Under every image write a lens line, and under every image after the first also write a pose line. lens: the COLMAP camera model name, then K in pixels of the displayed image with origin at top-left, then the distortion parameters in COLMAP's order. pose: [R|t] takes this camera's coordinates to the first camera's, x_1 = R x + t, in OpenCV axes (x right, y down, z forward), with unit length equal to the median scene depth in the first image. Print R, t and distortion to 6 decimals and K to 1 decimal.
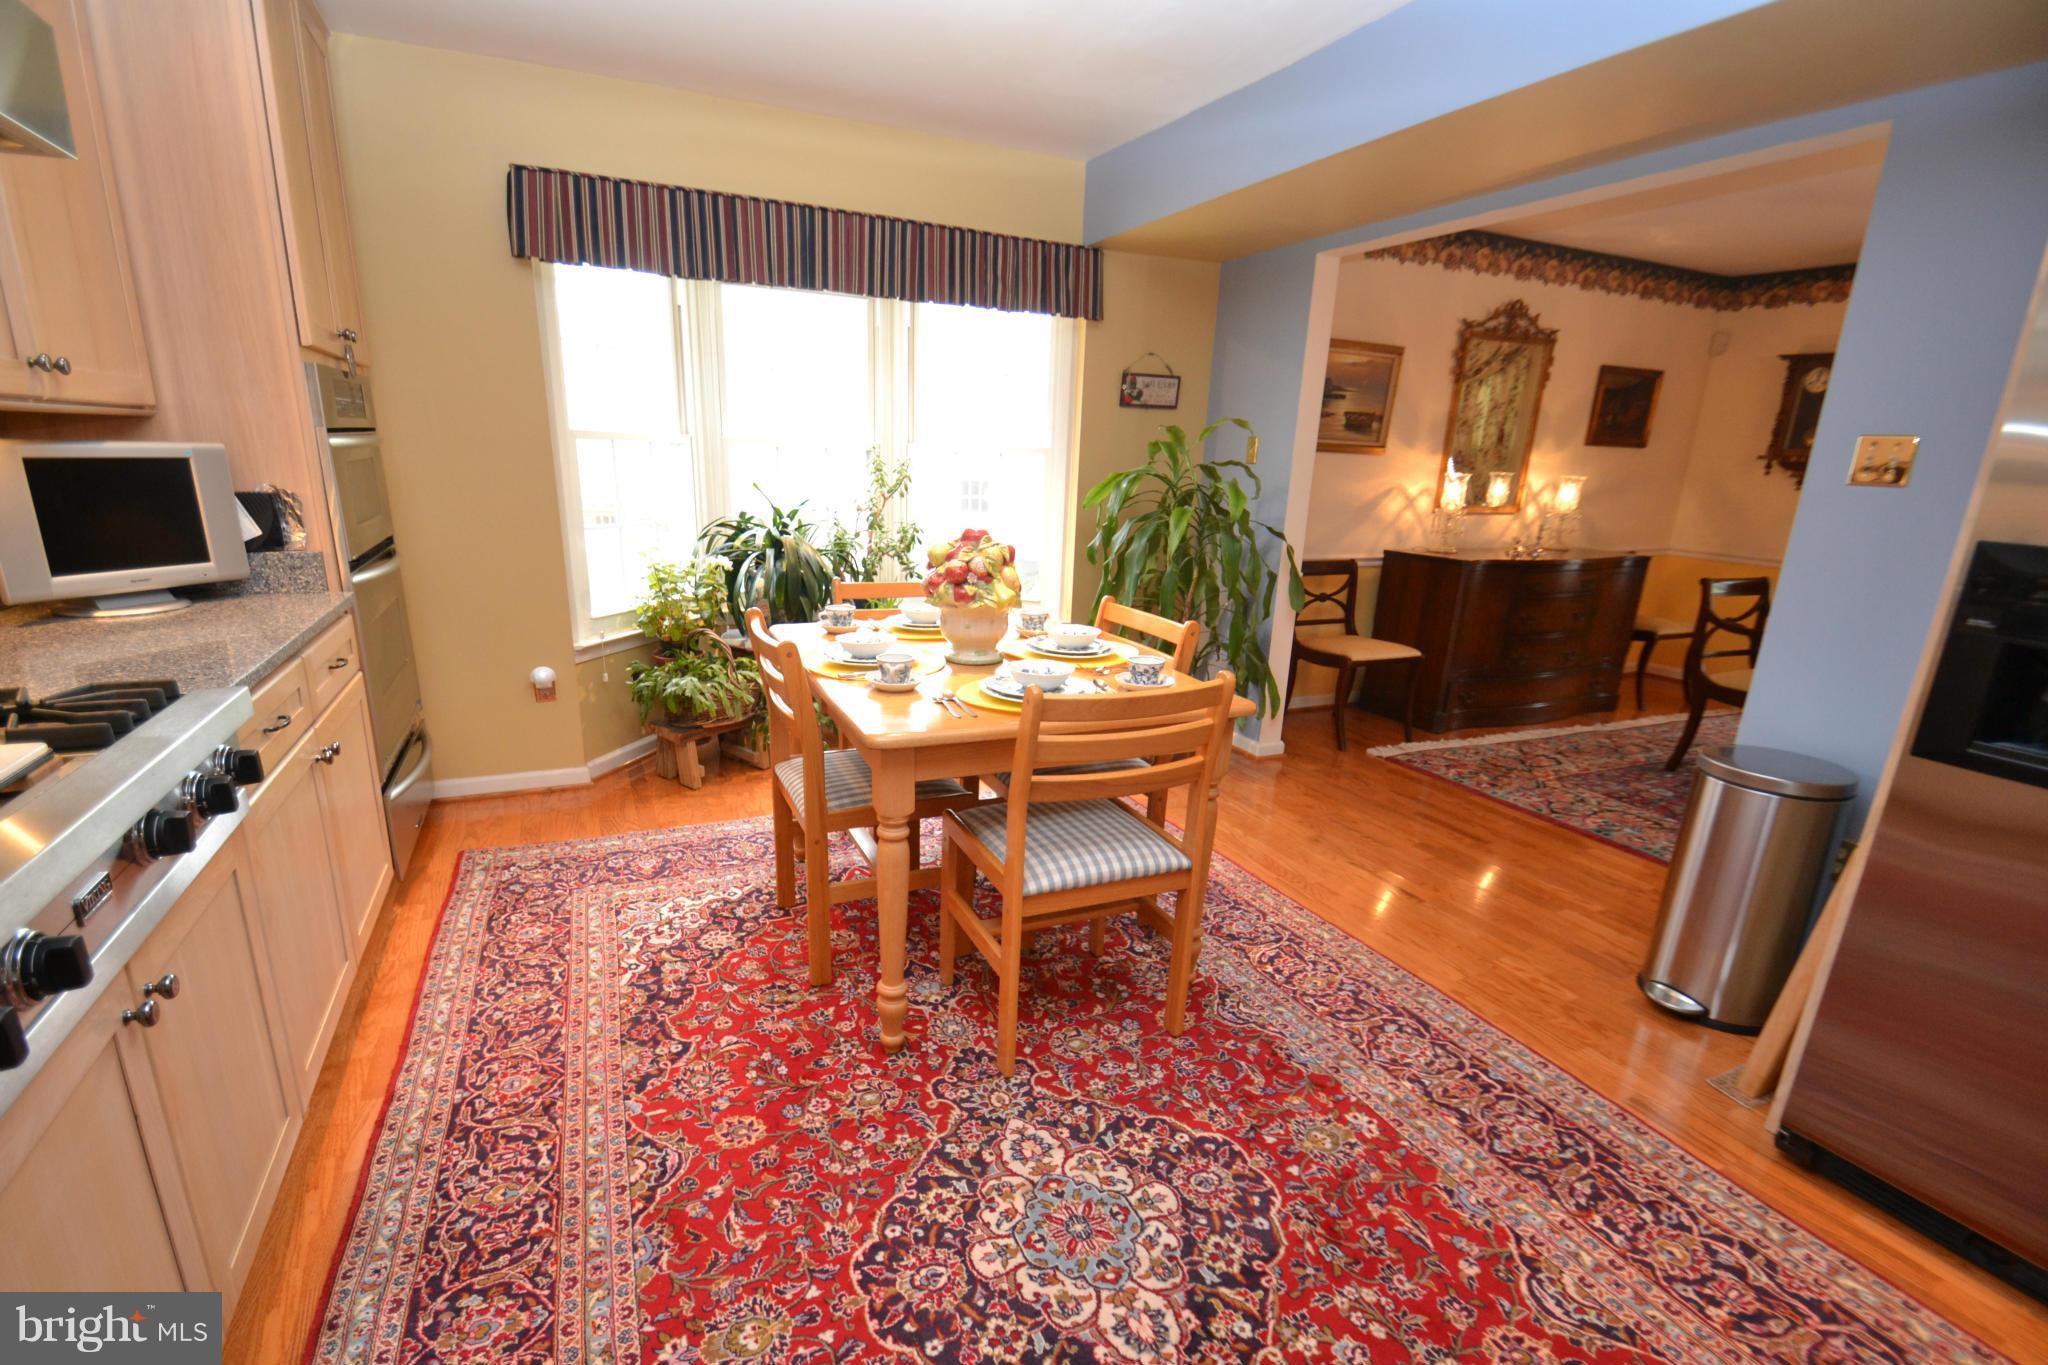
lens RADIAL K [[935.8, 0, 1019.1], [0, 935.8, 687.4], [0, 0, 1]] dist [-0.002031, -0.002509]
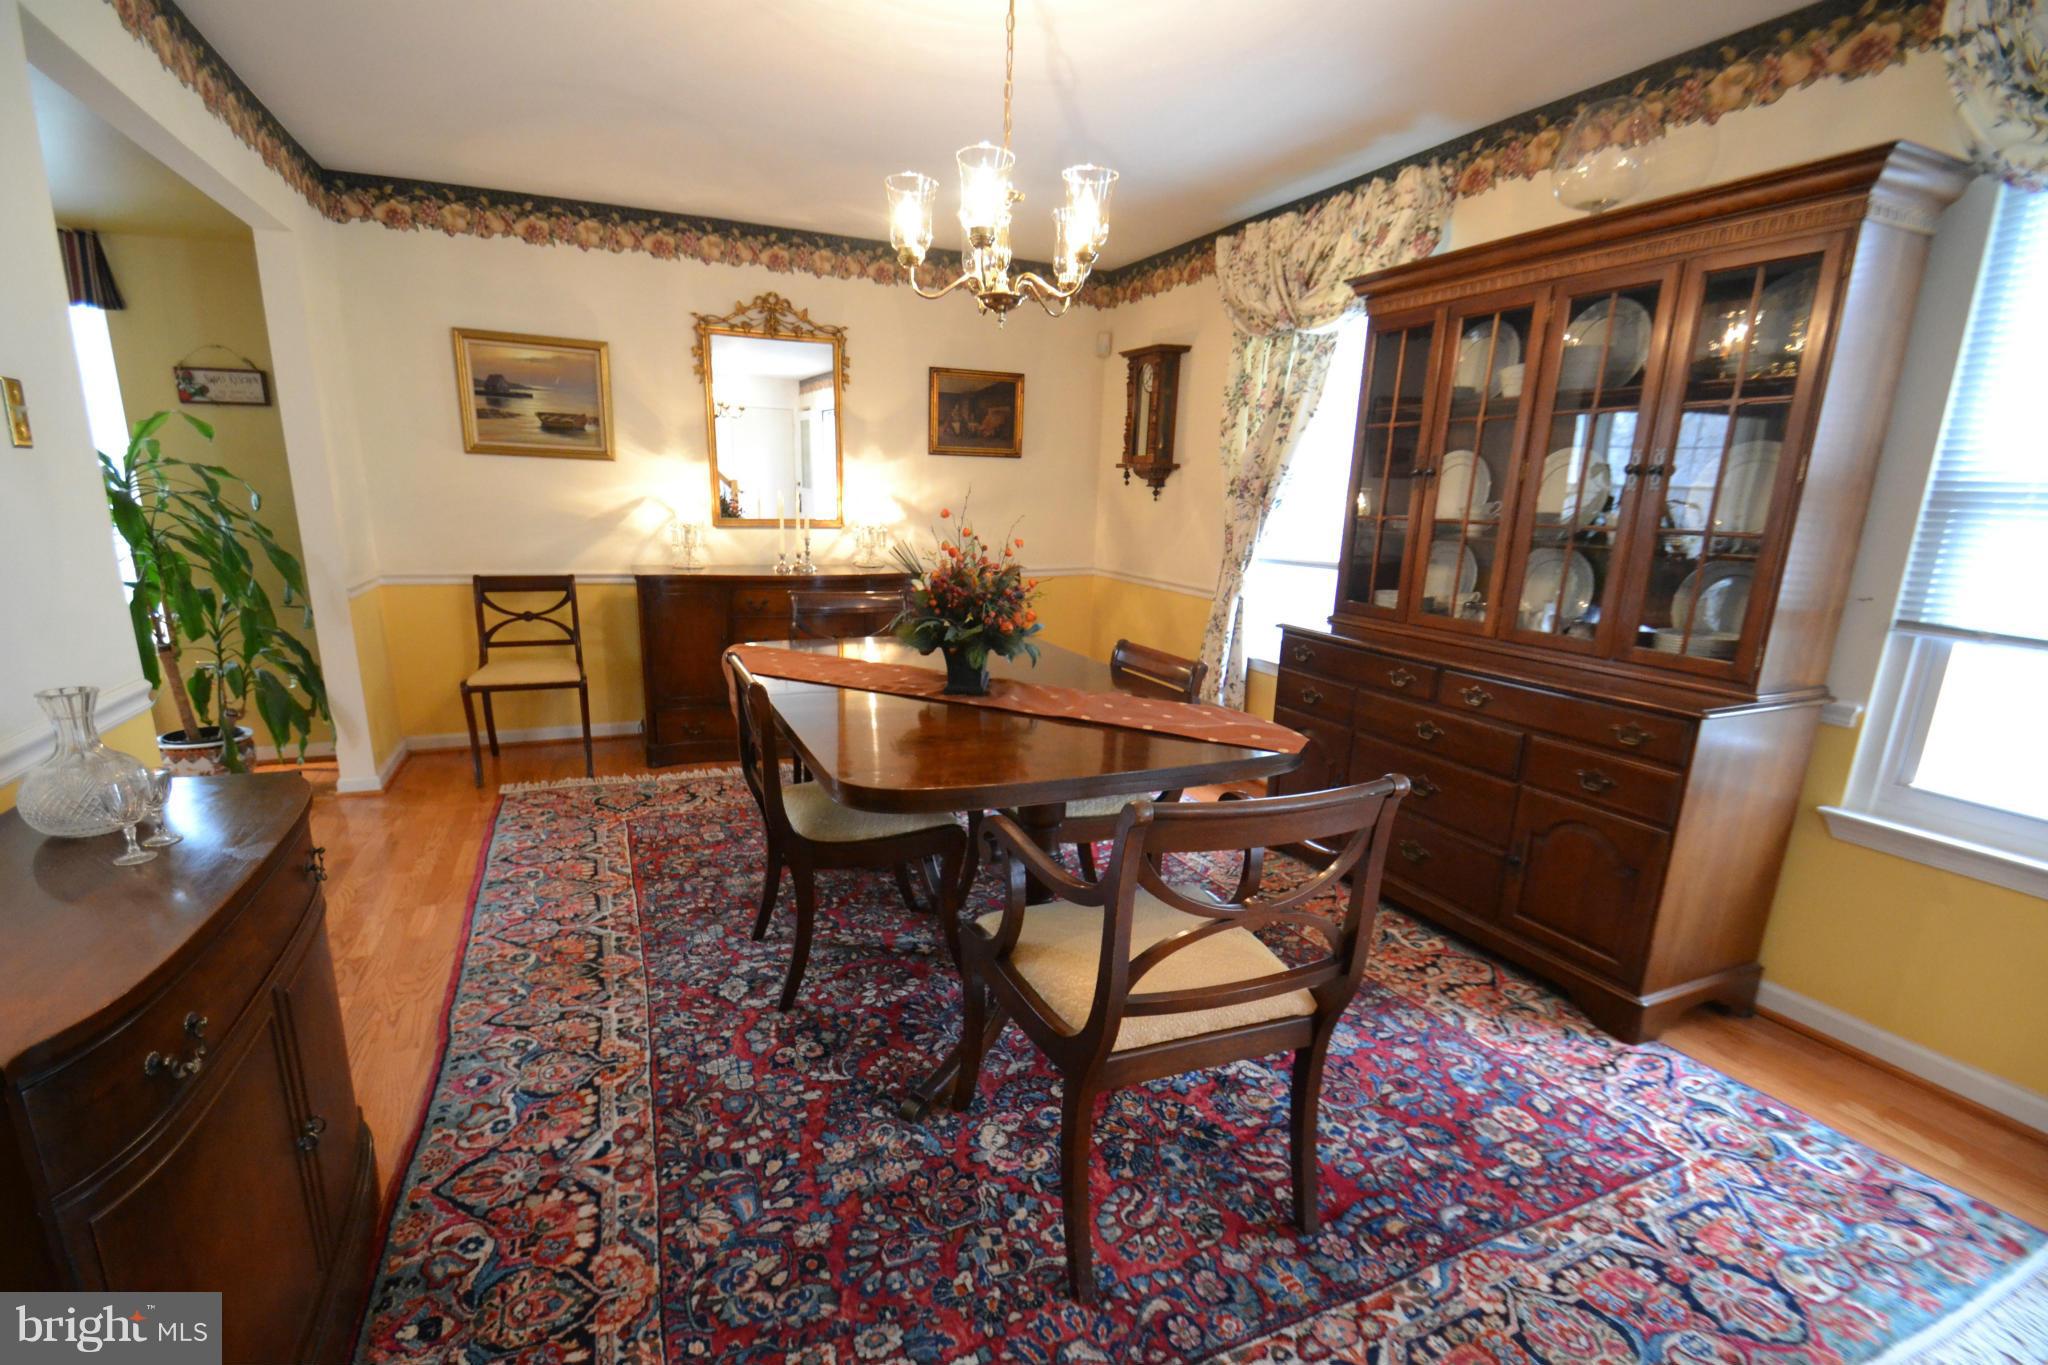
lens RADIAL K [[935.8, 0, 1023.4], [0, 935.8, 679.2], [0, 0, 1]] dist [-0.002031, -0.002509]
pose [[0.998831, 0.005452, -0.048021, 0.979725], [-0.008371, 0.998116, -0.060789, 0.017224], [0.047599, 0.061120, 0.996995, 0.150129]]
